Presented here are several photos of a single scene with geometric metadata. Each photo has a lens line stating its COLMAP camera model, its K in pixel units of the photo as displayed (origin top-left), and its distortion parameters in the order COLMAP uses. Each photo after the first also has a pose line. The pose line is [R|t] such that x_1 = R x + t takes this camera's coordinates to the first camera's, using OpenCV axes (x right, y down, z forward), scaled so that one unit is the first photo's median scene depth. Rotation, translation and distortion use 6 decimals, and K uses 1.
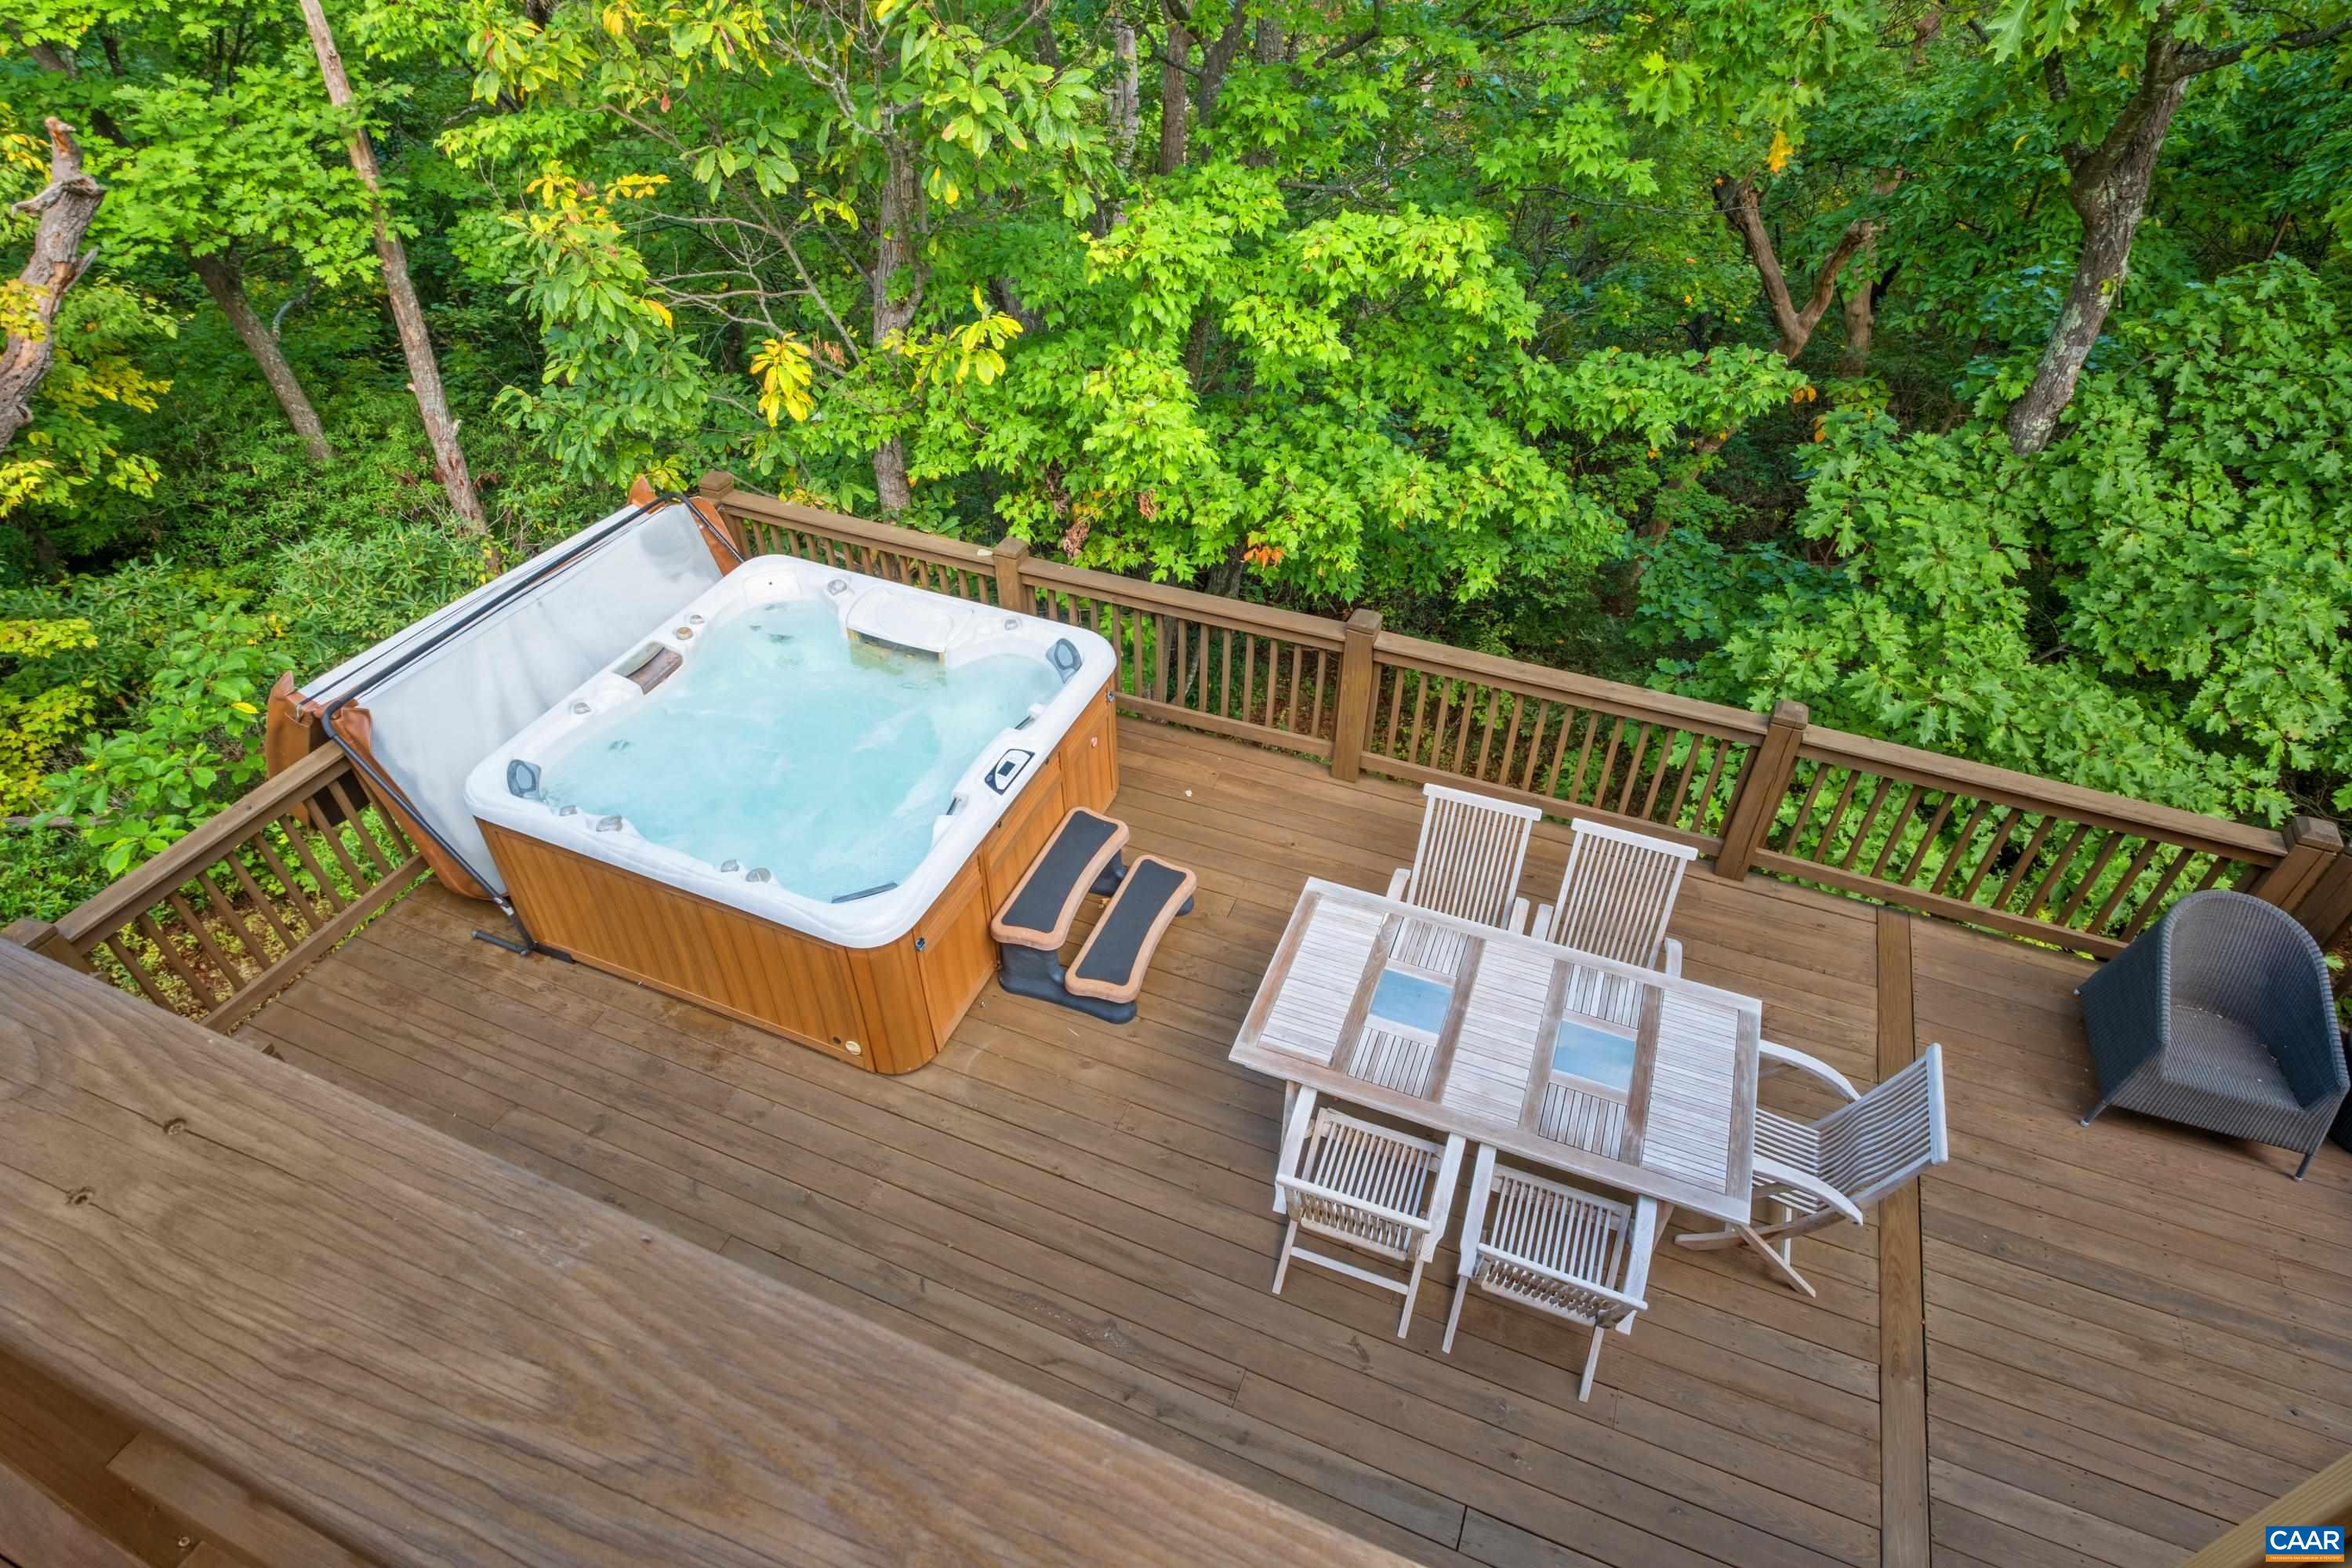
lens RADIAL K [[1212.9, 0, 1176.0], [0, 1212.9, 784.0], [0, 0, 1]] dist [0.000810, 0.001647]
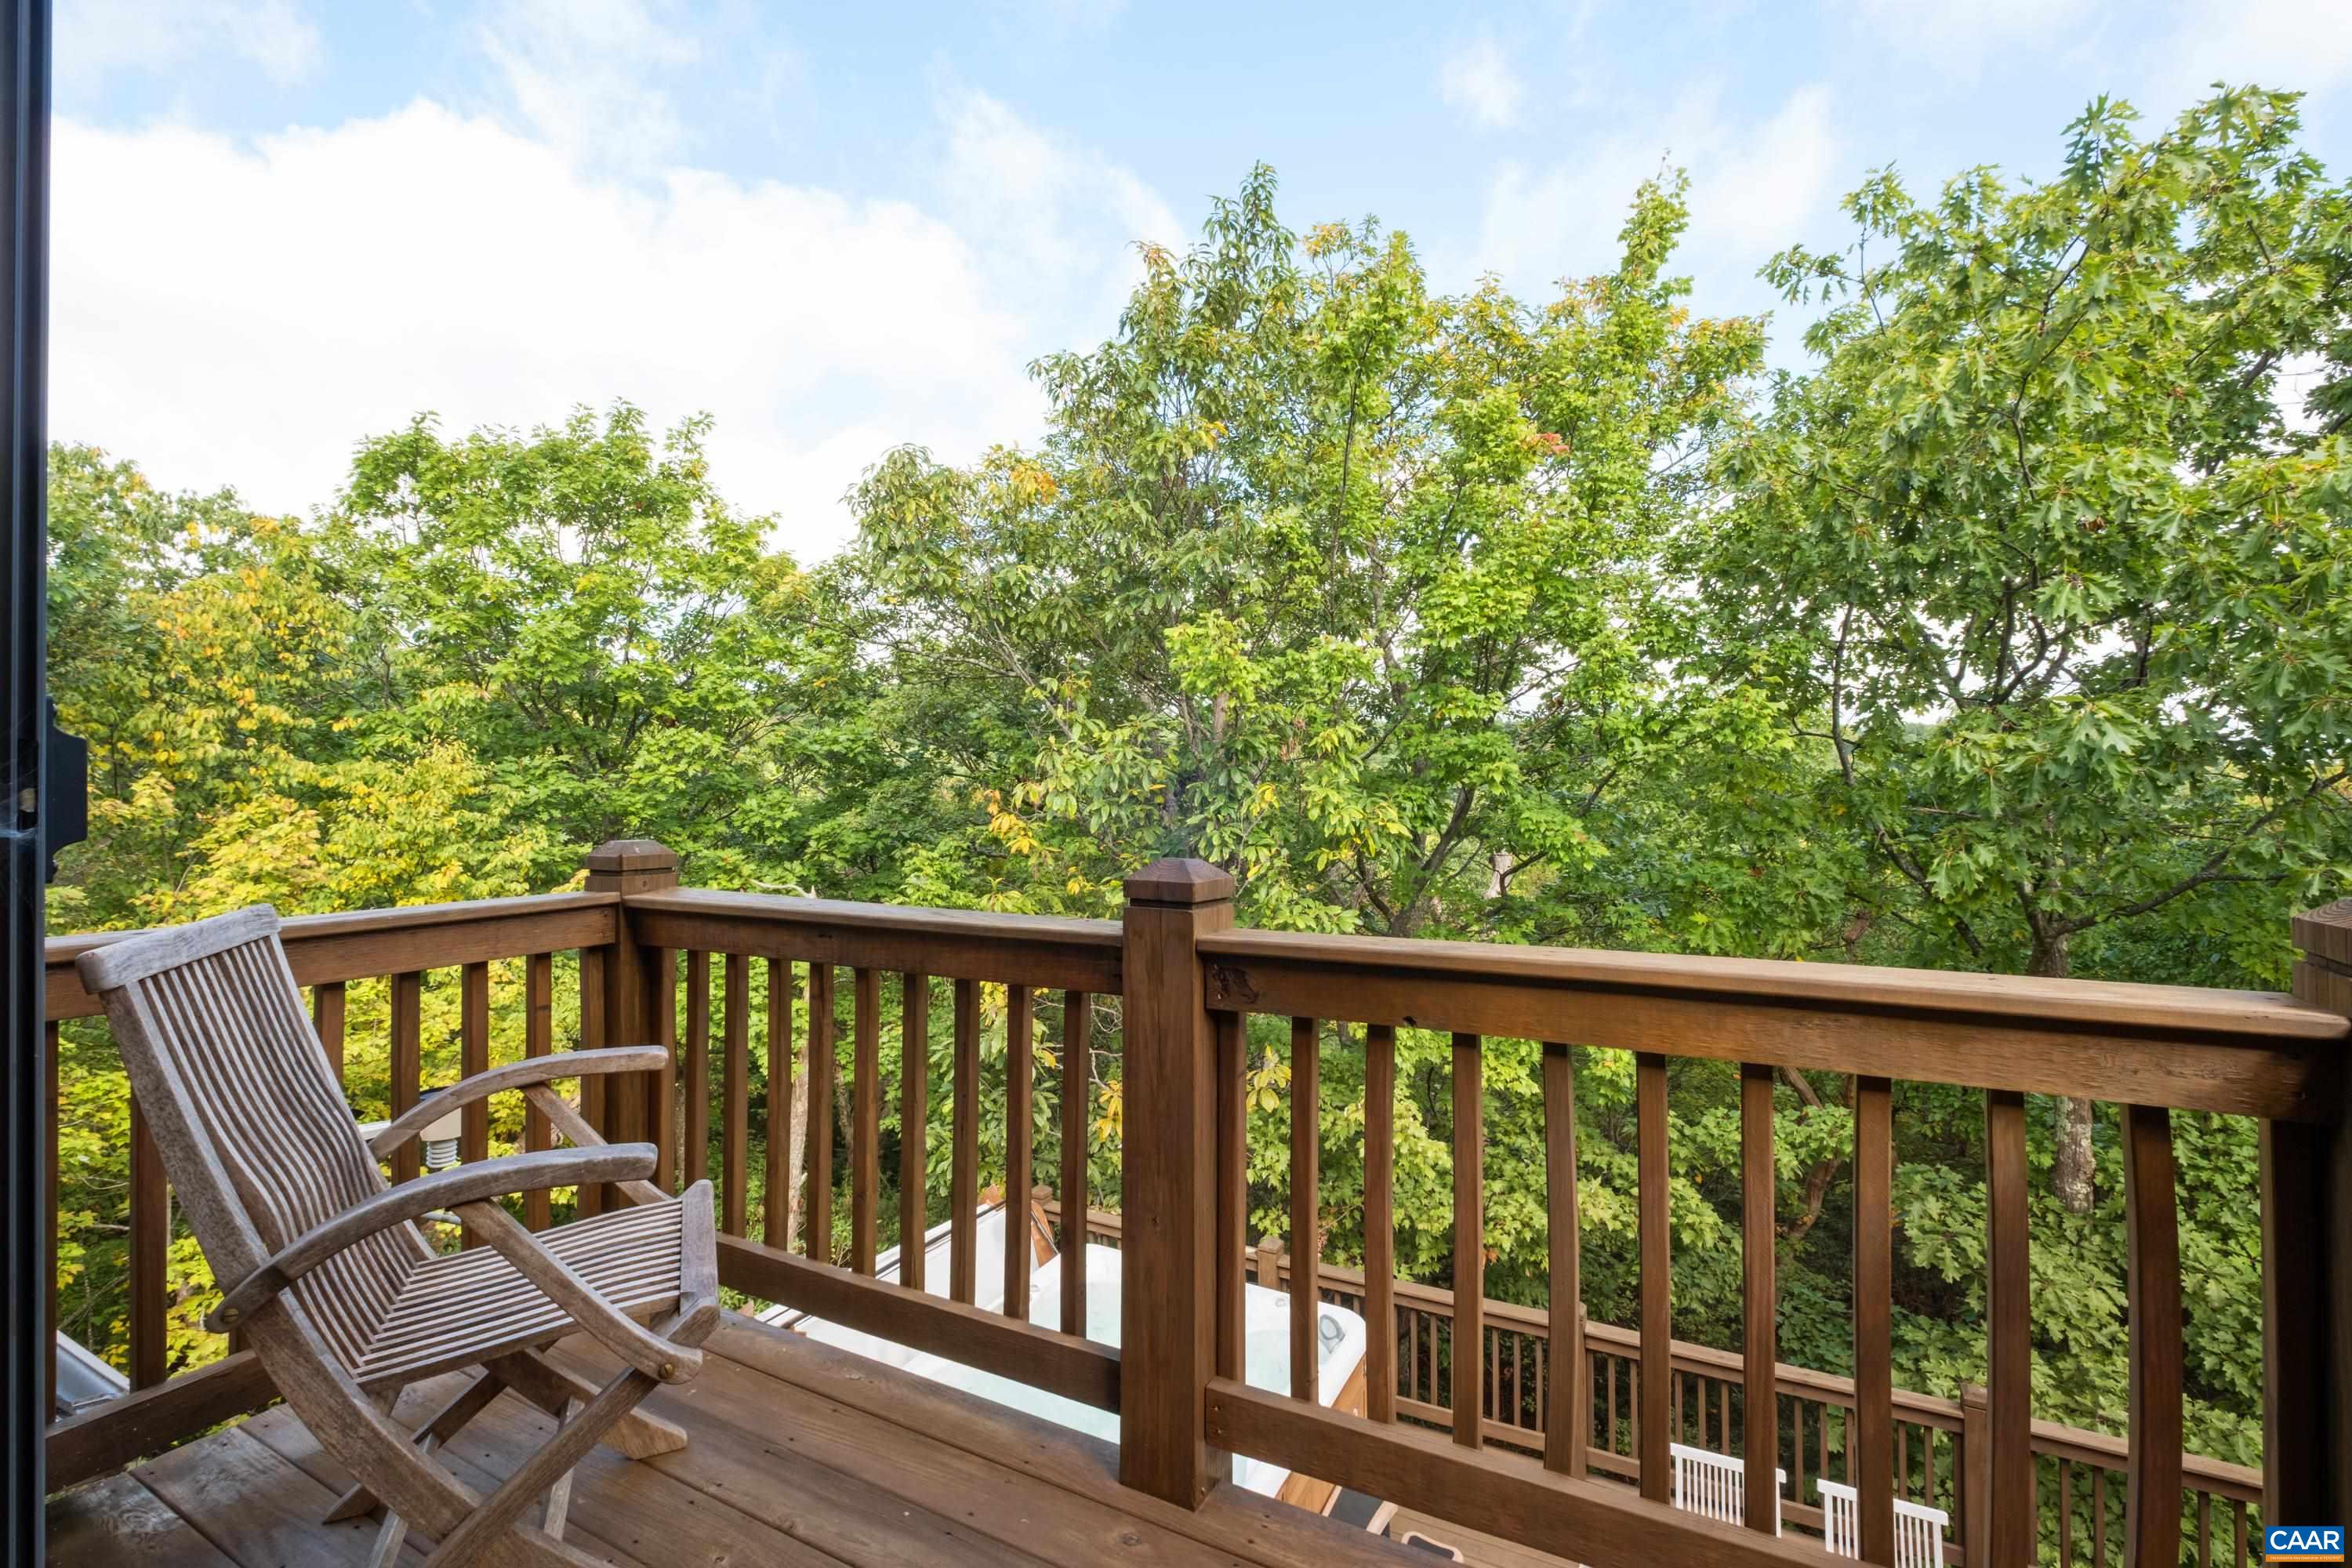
lens RADIAL K [[1031.4, 0, 1176.0], [0, 1031.4, 784.0], [0, 0, 1]] dist [-0.065604, 0.015803]
pose [[0.994546, -0.015445, -0.103147, -0.111002], [-0.055482, 0.759082, -0.648626, 0.121890], [0.088315, 0.650811, 0.754086, -0.107045]]
